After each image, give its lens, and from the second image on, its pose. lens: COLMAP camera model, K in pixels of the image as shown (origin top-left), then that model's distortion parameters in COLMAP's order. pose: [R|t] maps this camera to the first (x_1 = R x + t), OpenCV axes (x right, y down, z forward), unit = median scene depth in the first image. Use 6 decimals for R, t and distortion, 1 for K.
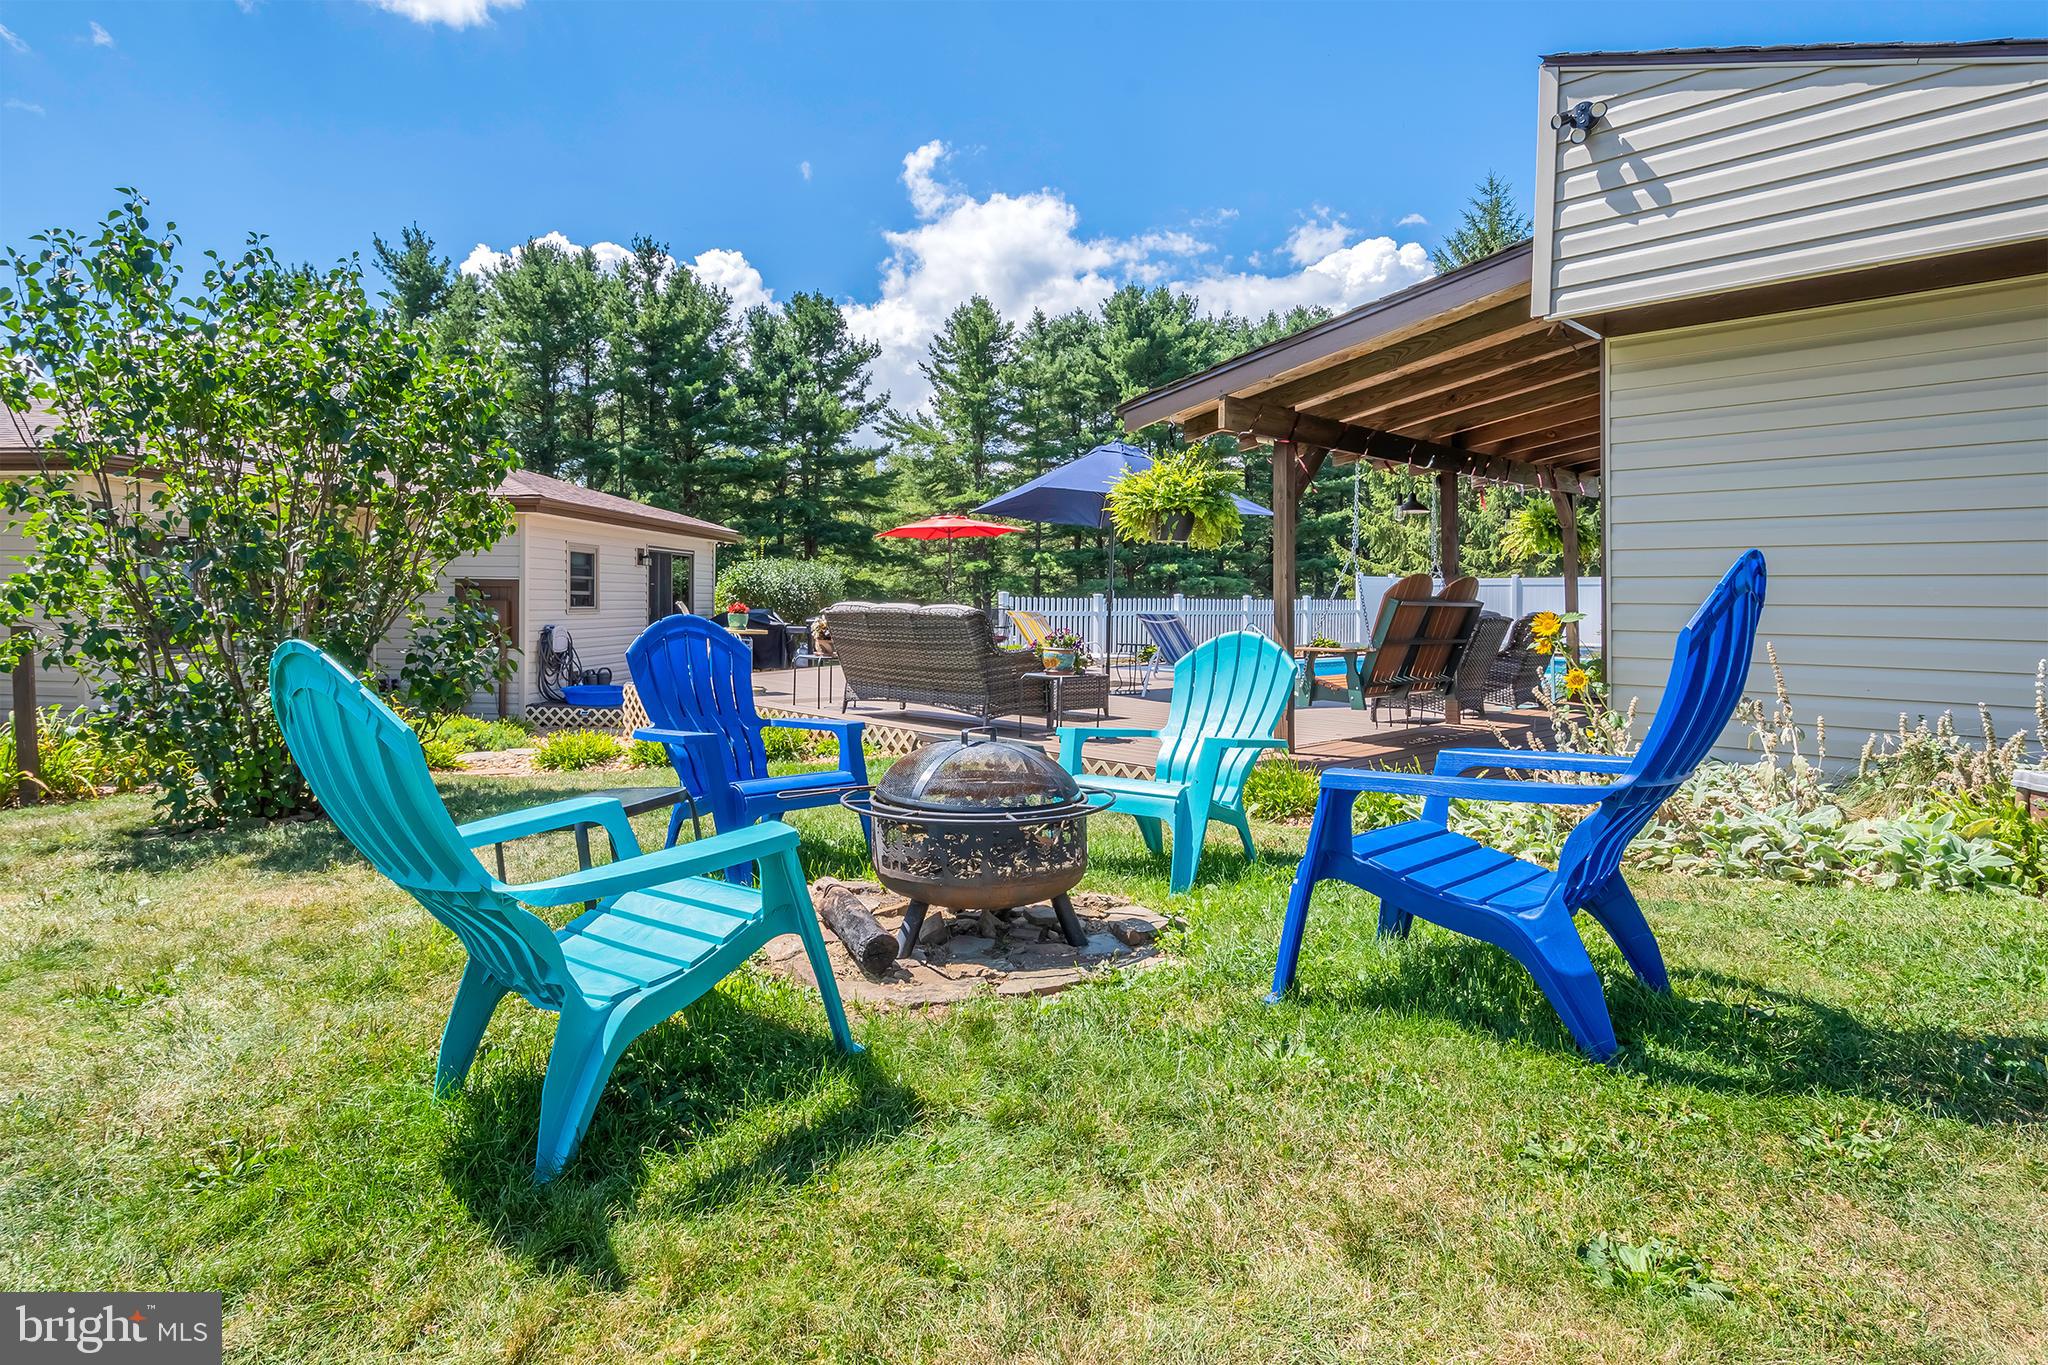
lens RADIAL K [[1093.9, 0, 1021.8], [0, 1093.9, 635.9], [0, 0, 1]] dist [0.022355, 0.000199]
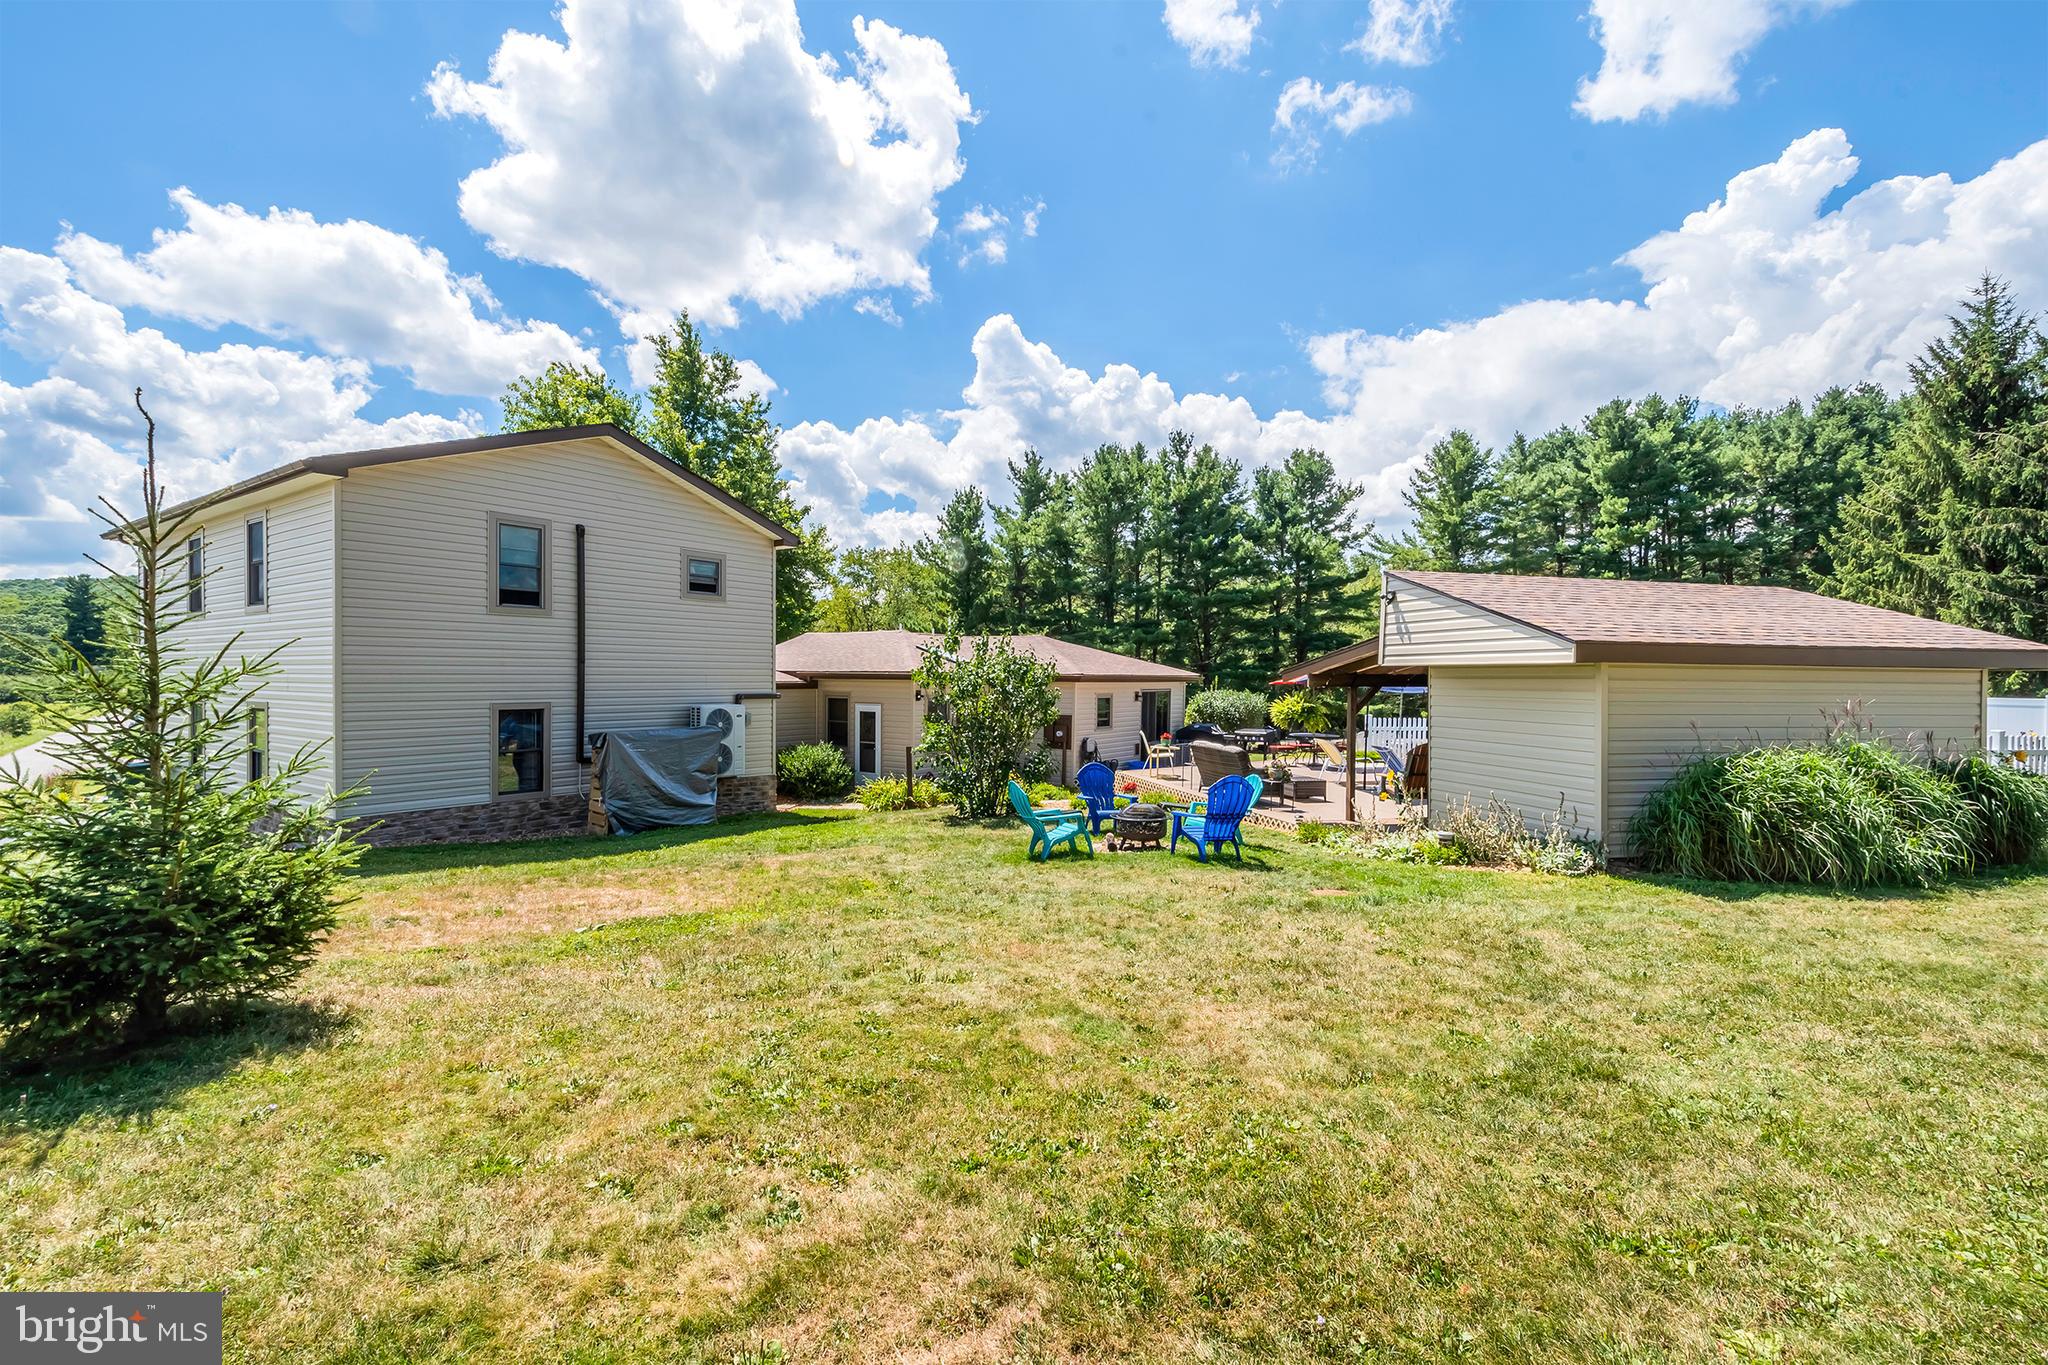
lens RADIAL K [[995.7, 0, 1024.0], [0, 995.7, 682.5], [0, 0, 1]] dist [-0.000977, -0.000685]
pose [[0.874893, 0.003109, -0.484306, 0.082164], [-0.016345, 0.999599, -0.023110, -0.016060], [0.484040, 0.028134, 0.874593, -0.150661]]
